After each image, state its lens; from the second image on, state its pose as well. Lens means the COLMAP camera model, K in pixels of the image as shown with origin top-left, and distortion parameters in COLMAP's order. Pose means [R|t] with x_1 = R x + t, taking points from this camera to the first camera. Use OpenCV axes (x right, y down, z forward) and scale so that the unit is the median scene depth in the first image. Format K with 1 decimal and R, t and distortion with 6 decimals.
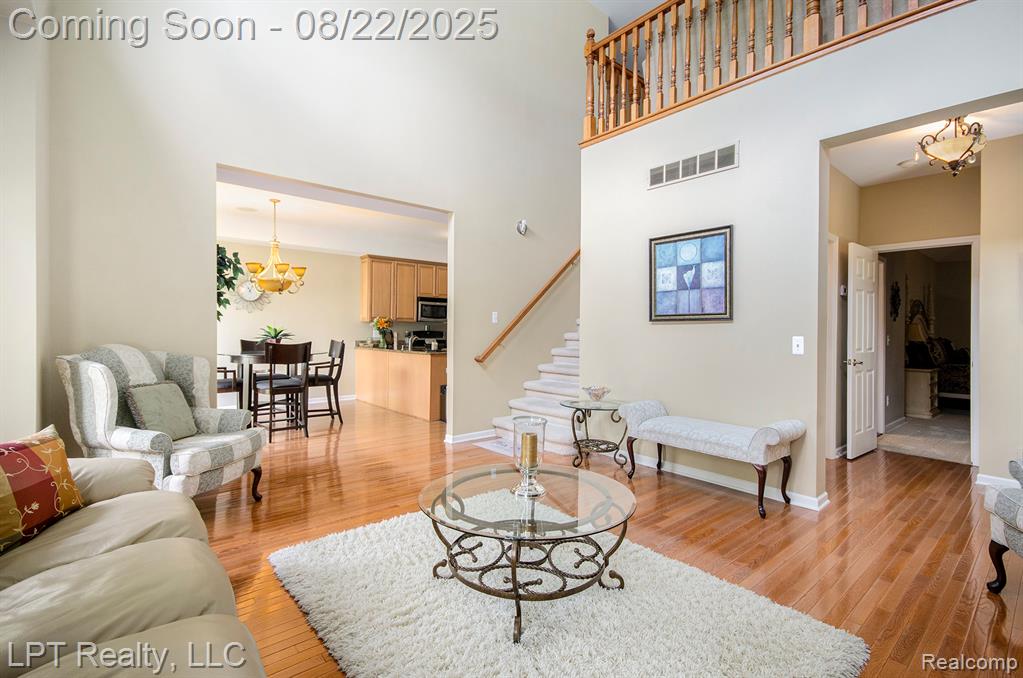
lens RADIAL K [[471.0, 0, 512.5], [0, 471.0, 334.7], [0, 0, 1]] dist [0.017765, -0.004510]
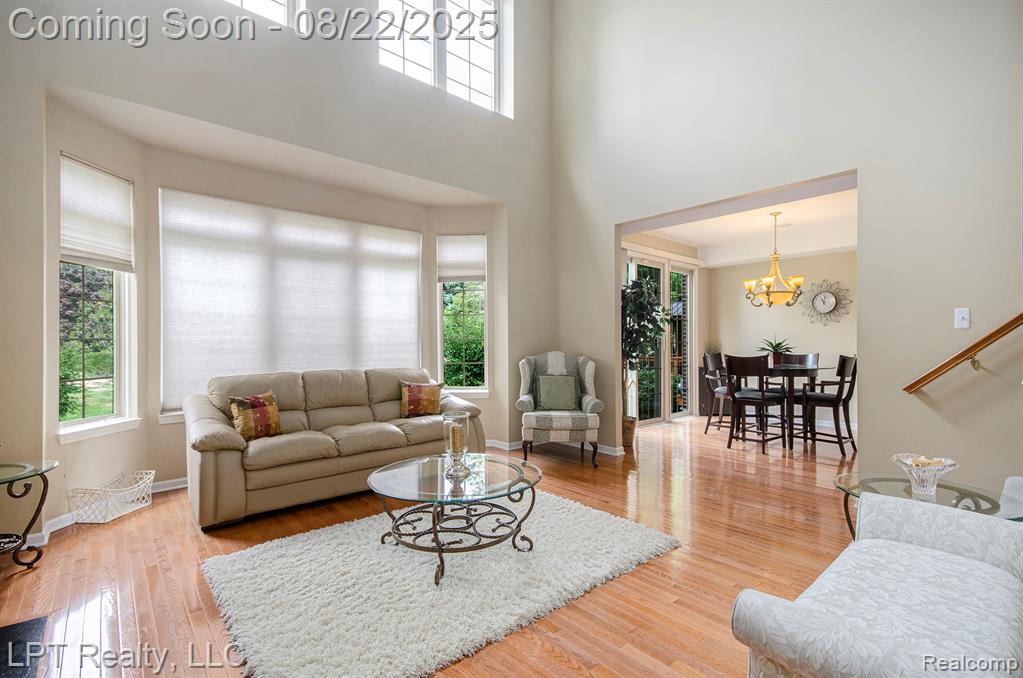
lens RADIAL K [[471.0, 0, 518.9], [0, 471.0, 338.5], [0, 0, 1]] dist [0.017765, -0.004510]
pose [[0.052151, -0.019570, -0.998447, 0.415875], [-0.007993, 0.999768, -0.020013, 0.004648], [0.998607, 0.009024, 0.051982, 0.366184]]
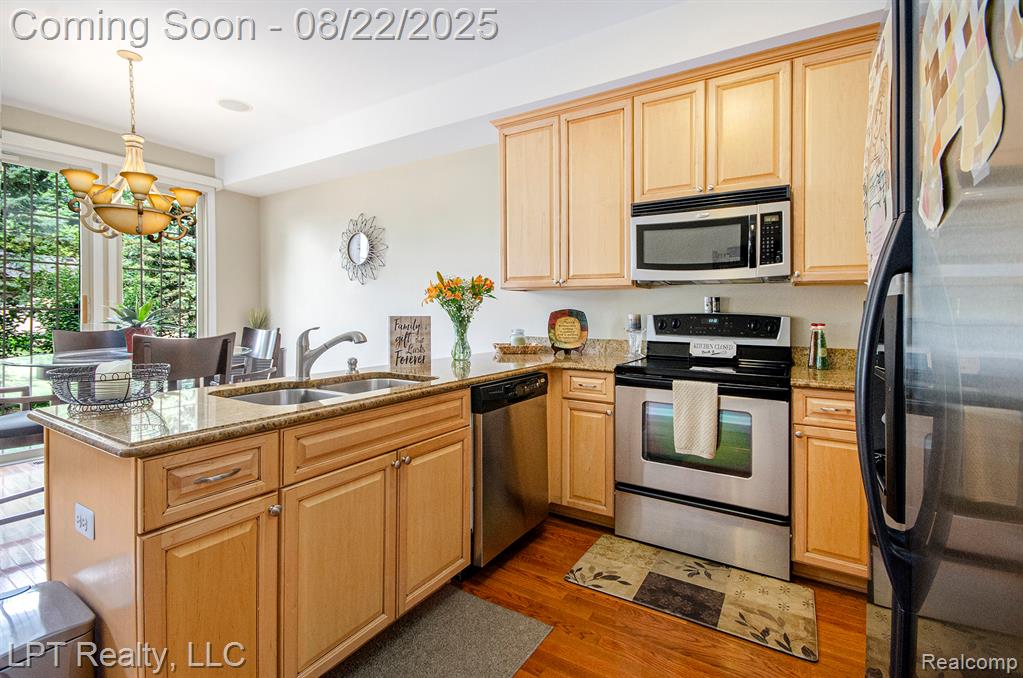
lens RADIAL K [[461.2, 0, 516.3], [0, 461.2, 319.7], [0, 0, 1]] dist [0.009640, -0.002453]
pose [[0.313394, 0.004420, -0.949613, 0.092890], [-0.010748, 0.999942, 0.001107, -0.003559], [0.949562, 0.009860, 0.313424, 1.116910]]
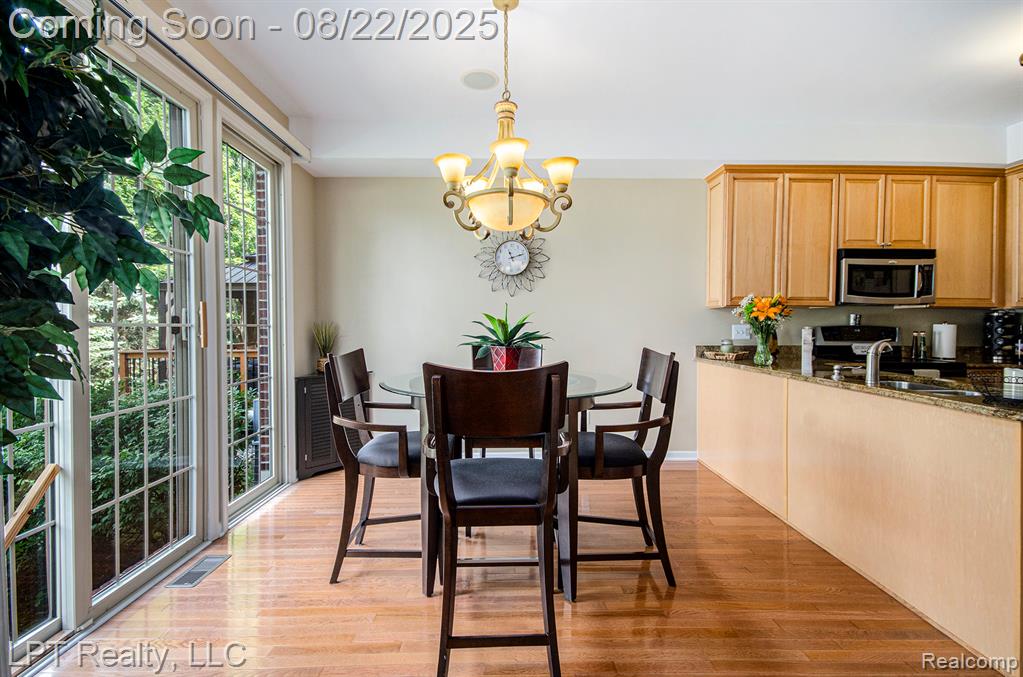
lens RADIAL K [[461.2, 0, 510.1], [0, 461.2, 332.0], [0, 0, 1]] dist [0.009640, -0.002453]
pose [[0.777081, 0.000500, -0.629400, -0.224926], [0.000960, 0.999998, 0.001979, -0.003809], [0.629400, -0.002142, 0.777079, 0.622467]]
